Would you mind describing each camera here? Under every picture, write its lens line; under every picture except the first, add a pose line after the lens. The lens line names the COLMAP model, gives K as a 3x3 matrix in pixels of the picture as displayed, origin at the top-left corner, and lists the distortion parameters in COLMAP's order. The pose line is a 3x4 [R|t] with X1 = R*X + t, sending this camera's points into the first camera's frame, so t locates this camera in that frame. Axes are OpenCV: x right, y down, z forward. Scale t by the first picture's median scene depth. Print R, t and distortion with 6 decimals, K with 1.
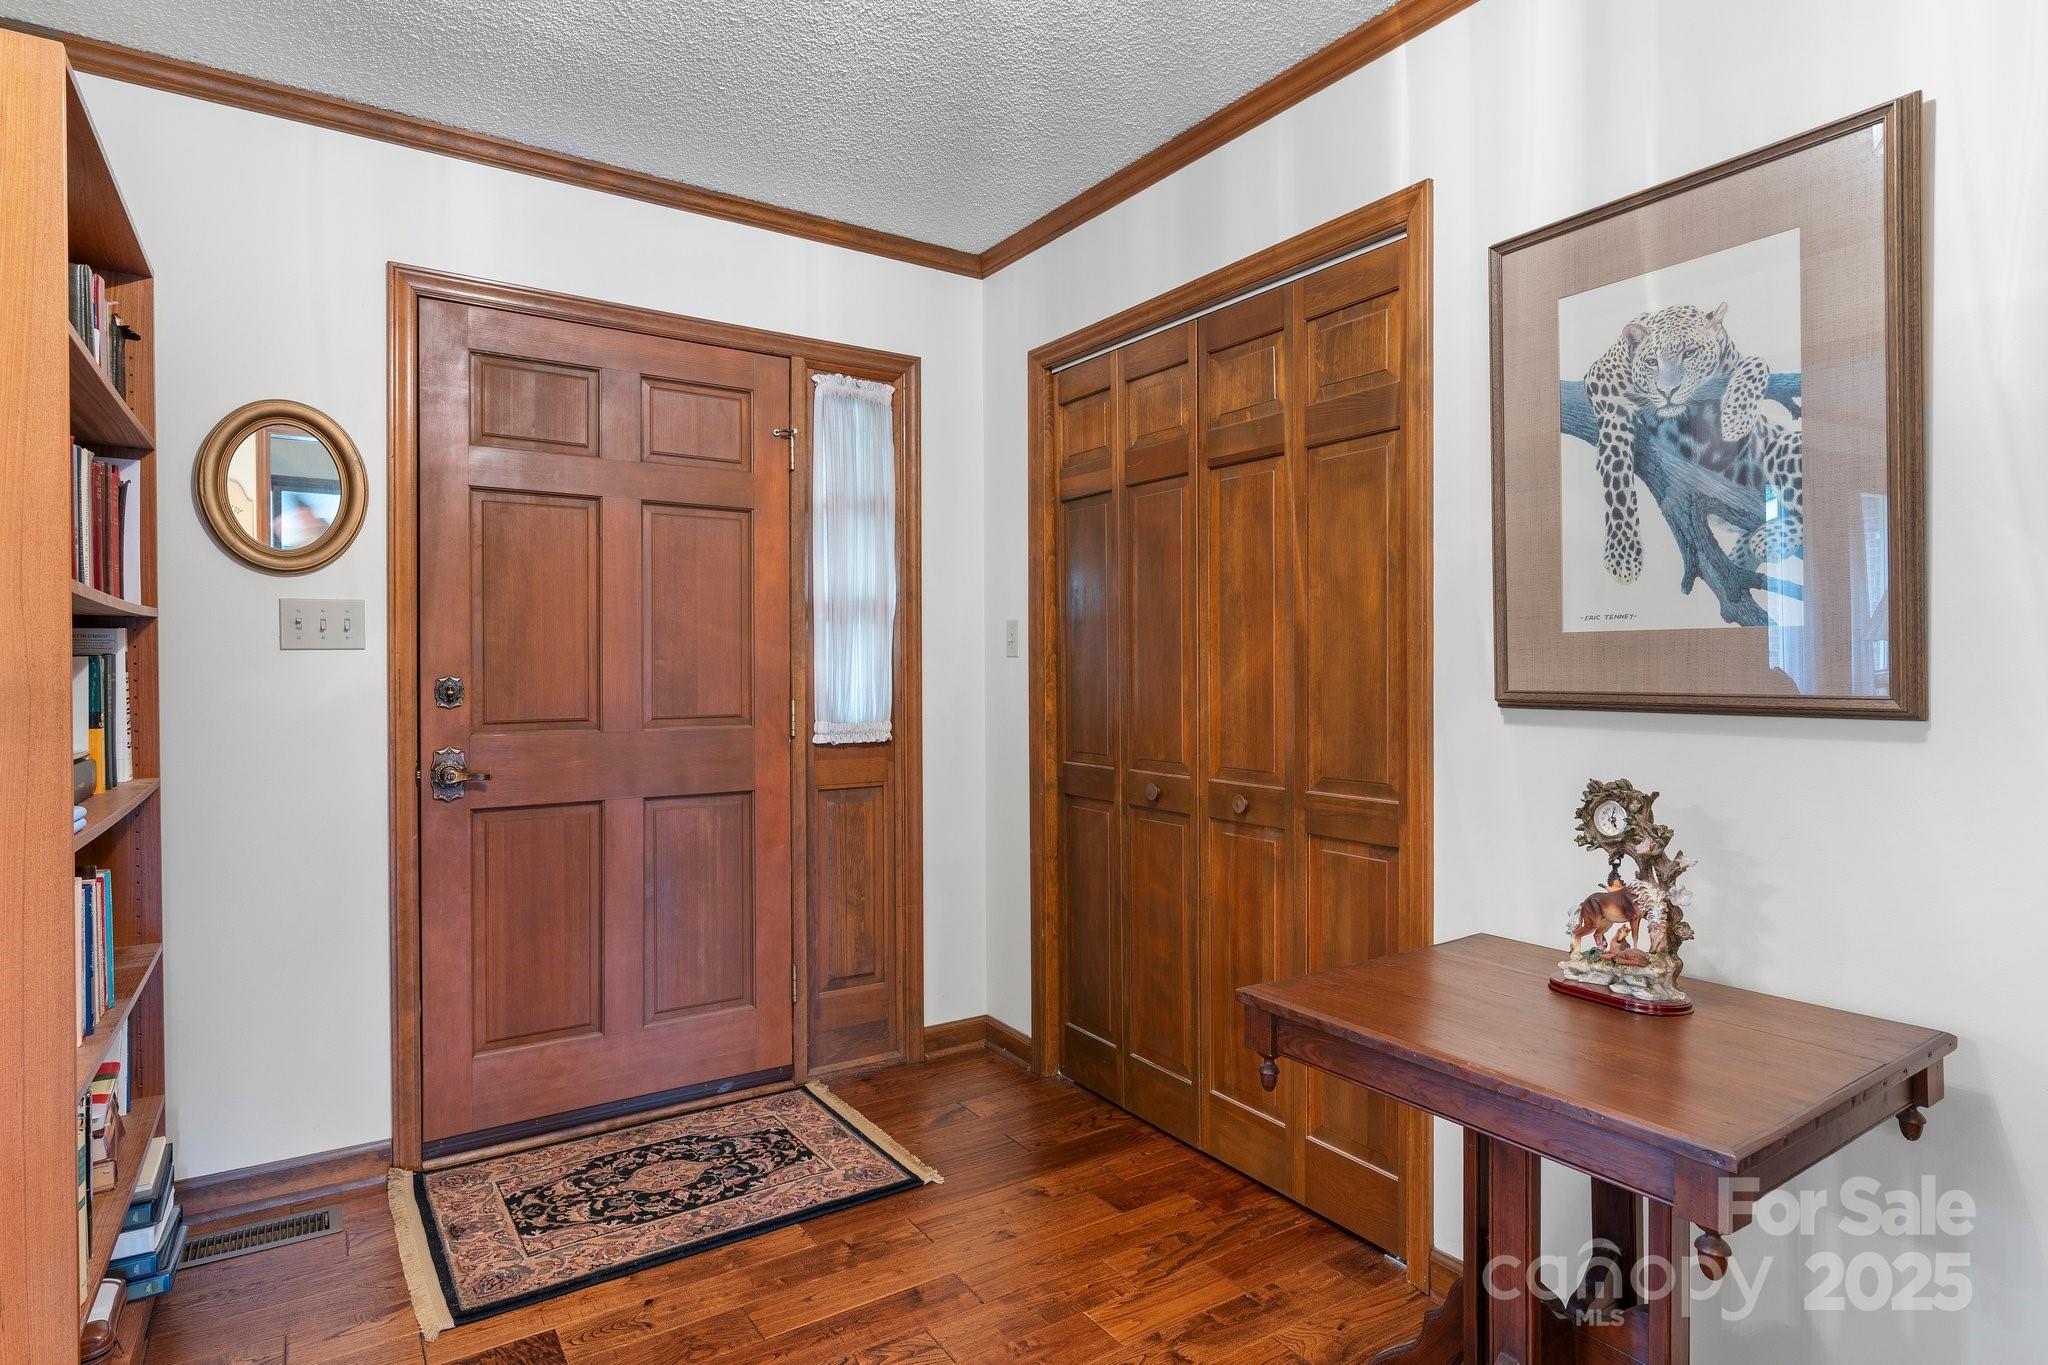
lens RADIAL K [[1069.5, 0, 1030.9], [0, 1069.5, 682.0], [0, 0, 1]] dist [-0.002560, 0.000062]
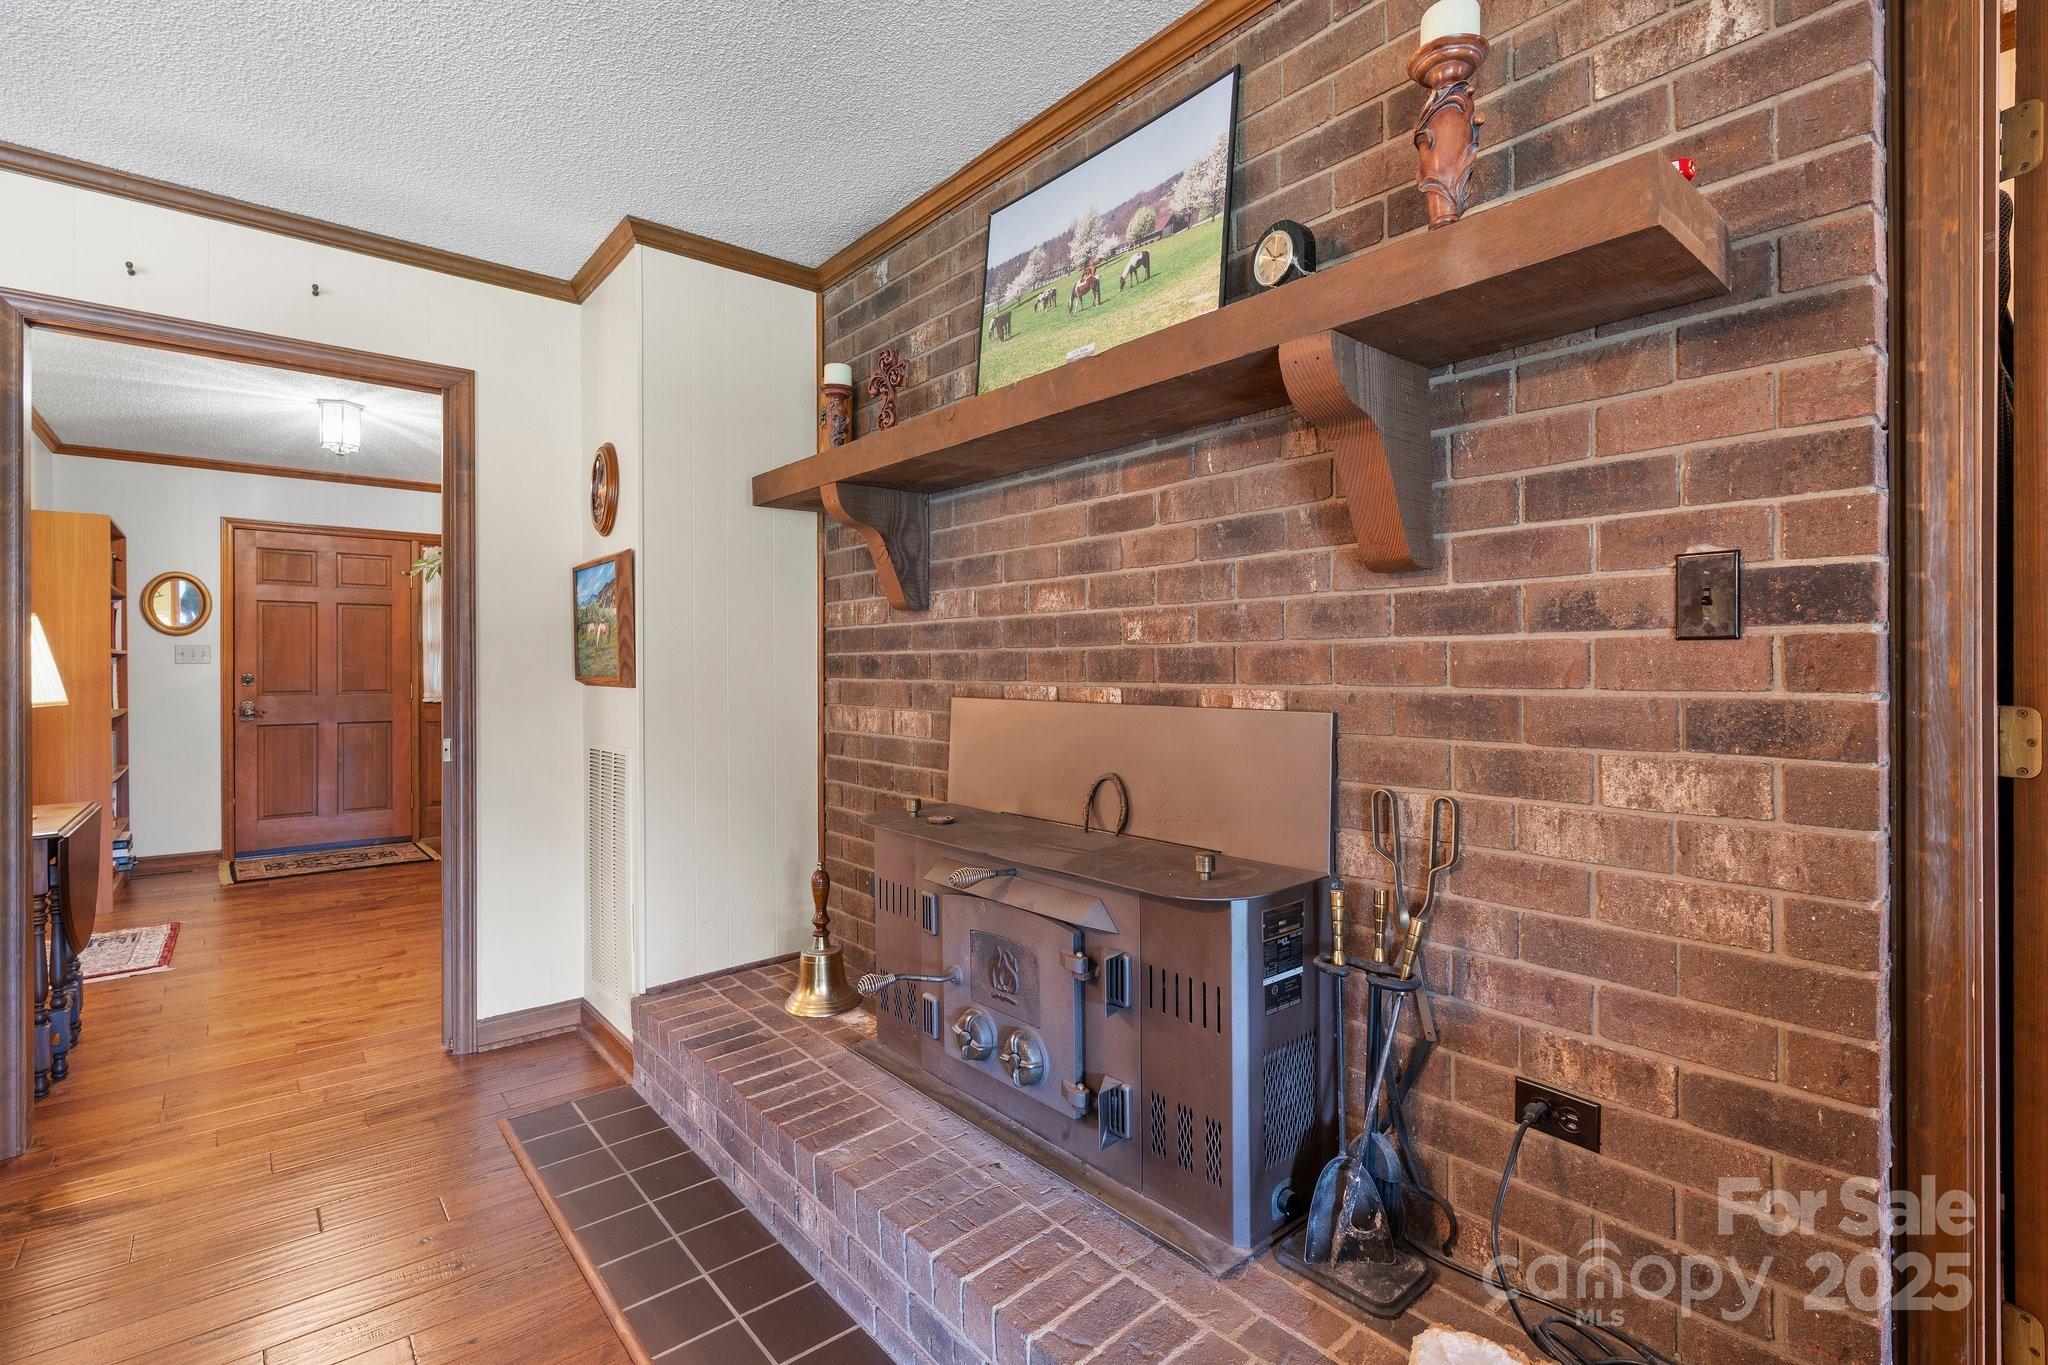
lens RADIAL K [[925.9, 0, 1018.0], [0, 925.9, 670.5], [0, 0, 1]] dist [-0.004896, 0.002333]
pose [[0.993550, -0.003473, 0.113341, 1.033370], [0.004692, 0.999934, -0.010487, 0.018866], [-0.113297, 0.010951, 0.993501, -1.404694]]
